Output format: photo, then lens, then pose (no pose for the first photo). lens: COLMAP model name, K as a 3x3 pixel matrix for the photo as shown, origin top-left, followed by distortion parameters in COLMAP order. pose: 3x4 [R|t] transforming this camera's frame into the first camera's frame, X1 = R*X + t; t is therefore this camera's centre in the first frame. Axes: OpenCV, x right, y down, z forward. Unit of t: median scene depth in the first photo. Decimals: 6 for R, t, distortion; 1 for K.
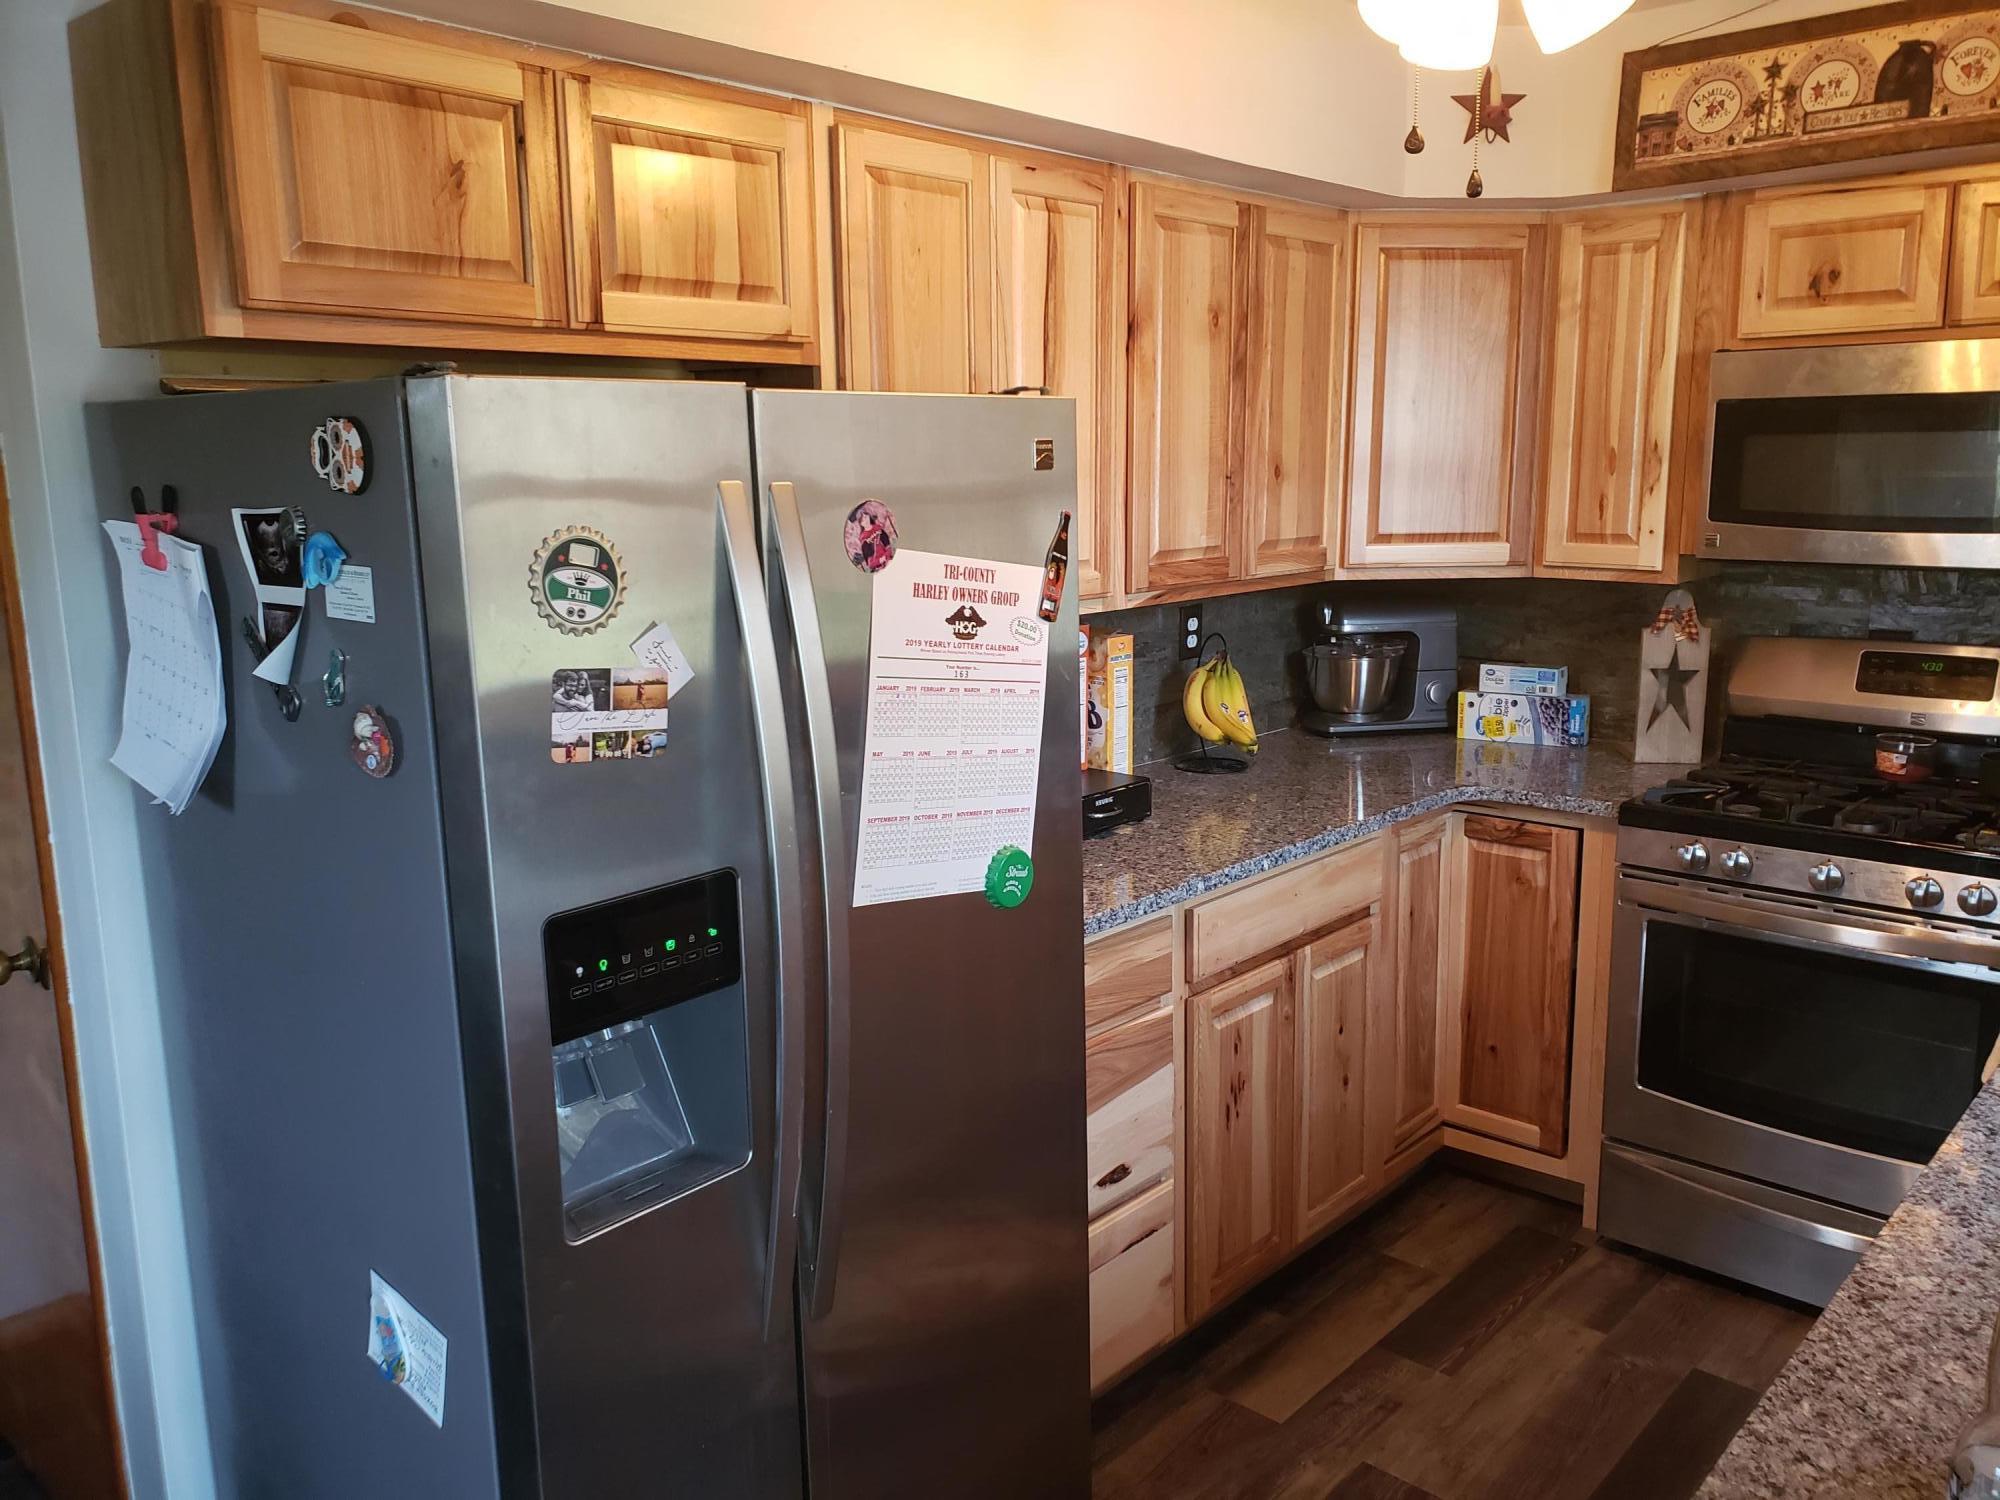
lens RADIAL K [[1572.0, 0, 1020.2], [0, 1572.0, 751.8], [0, 0, 1]] dist [0.031497, -0.025900]
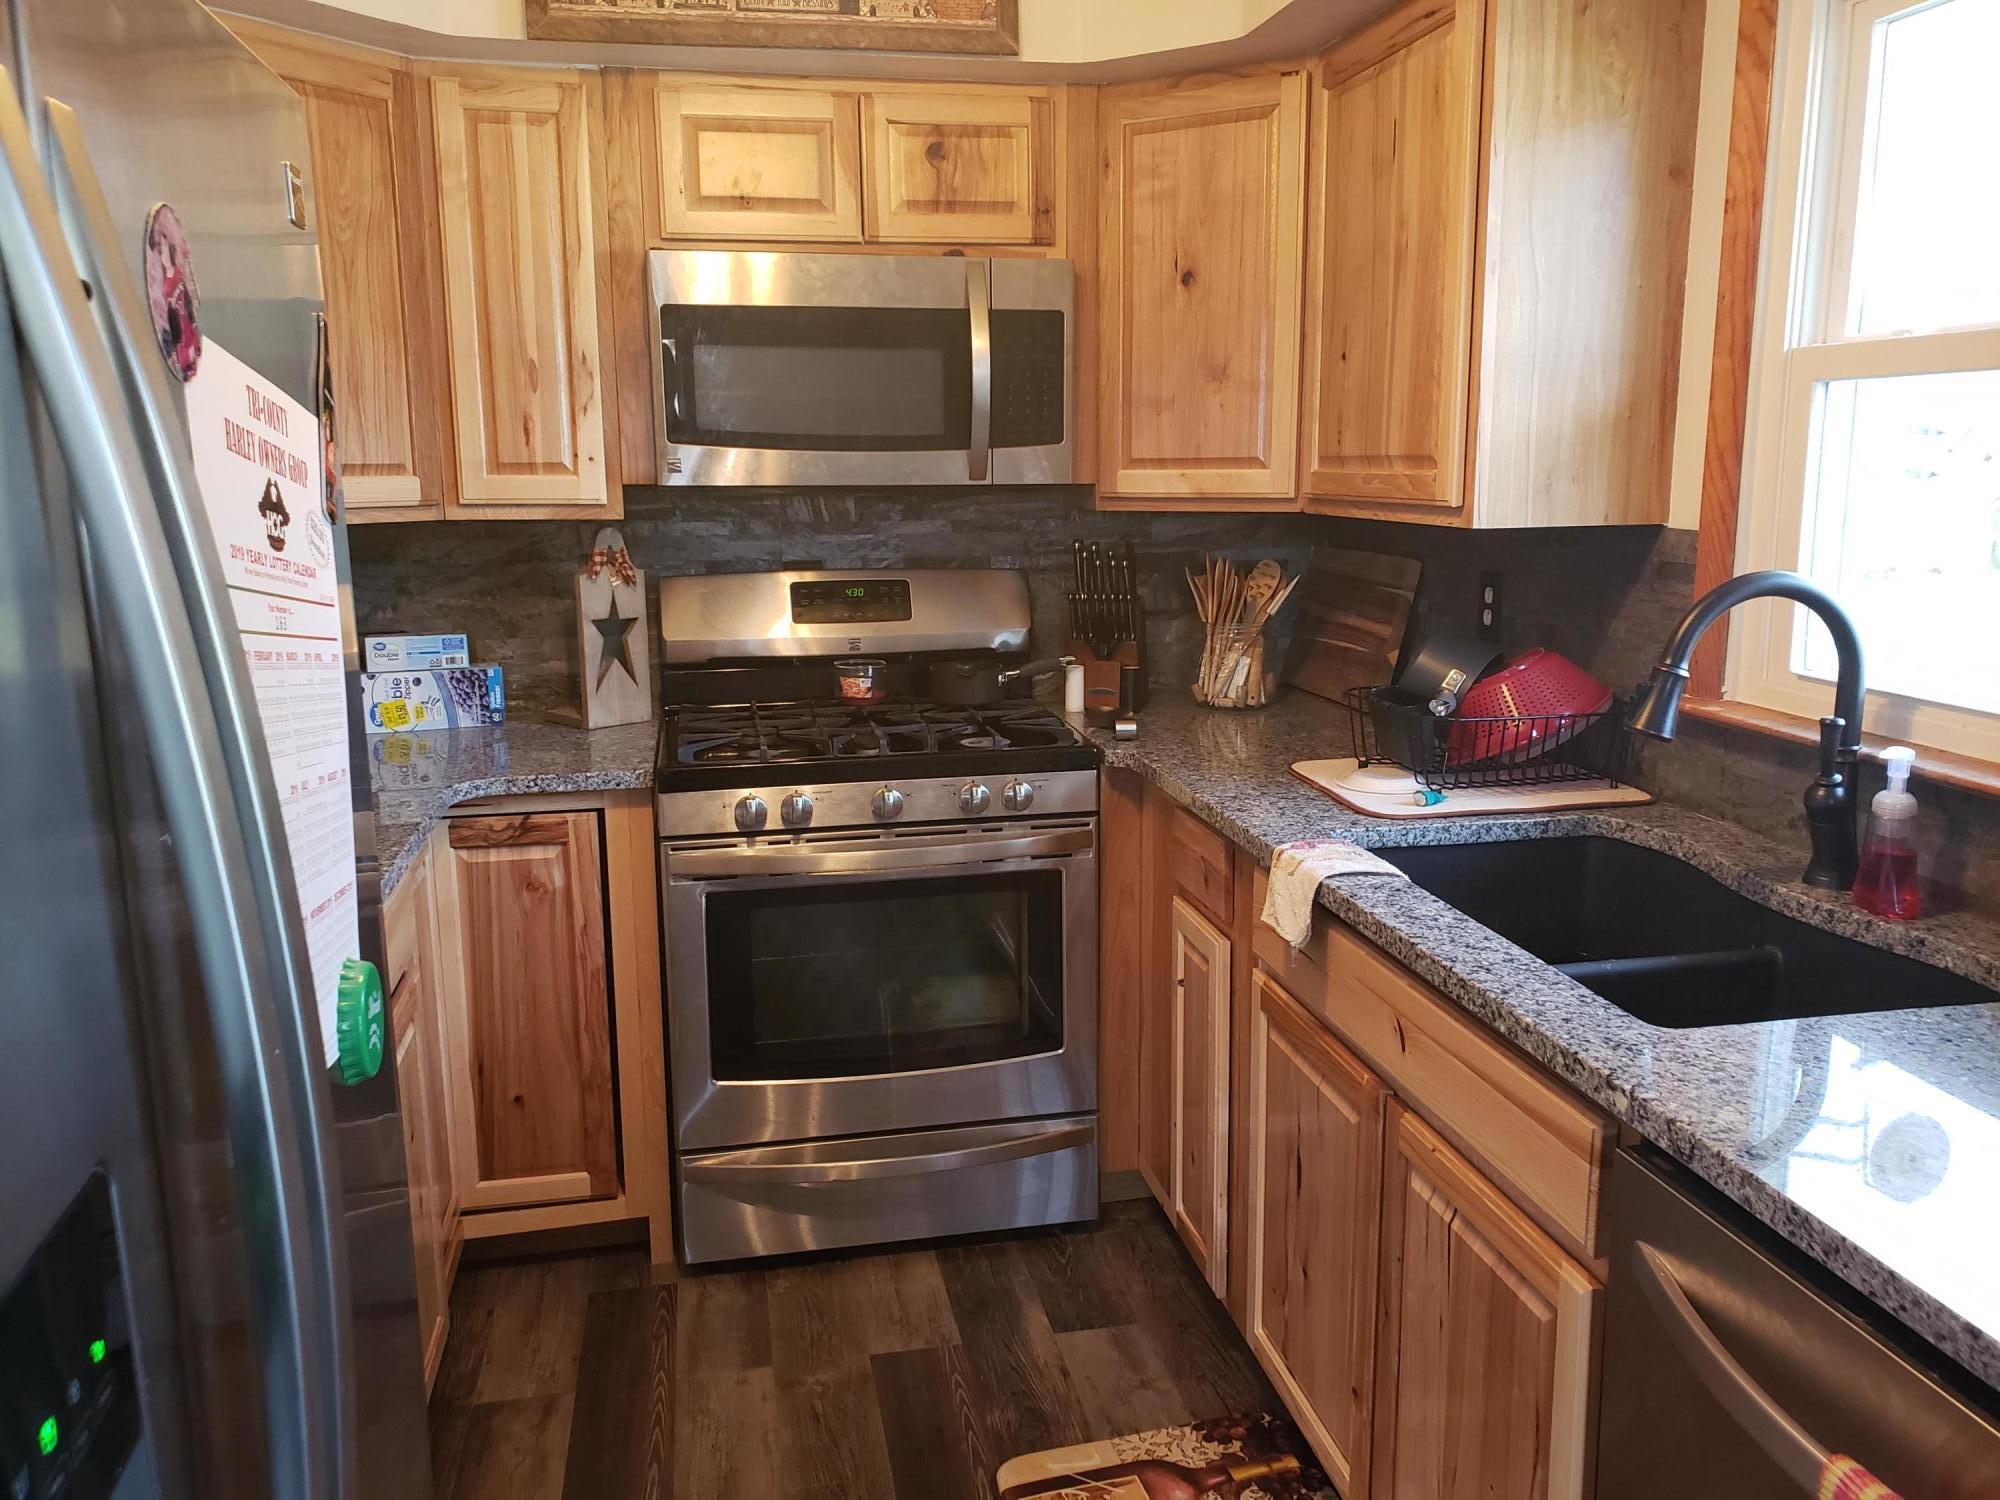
lens RADIAL K [[1572.0, 0, 1005.7], [0, 1572.0, 763.1], [0, 0, 1]] dist [0.031497, -0.025900]
pose [[0.599484, -0.149071, 0.786382, -0.166389], [0.148003, 0.986205, 0.074123, -0.005466], [-0.786583, 0.071951, 0.613278, 0.299654]]
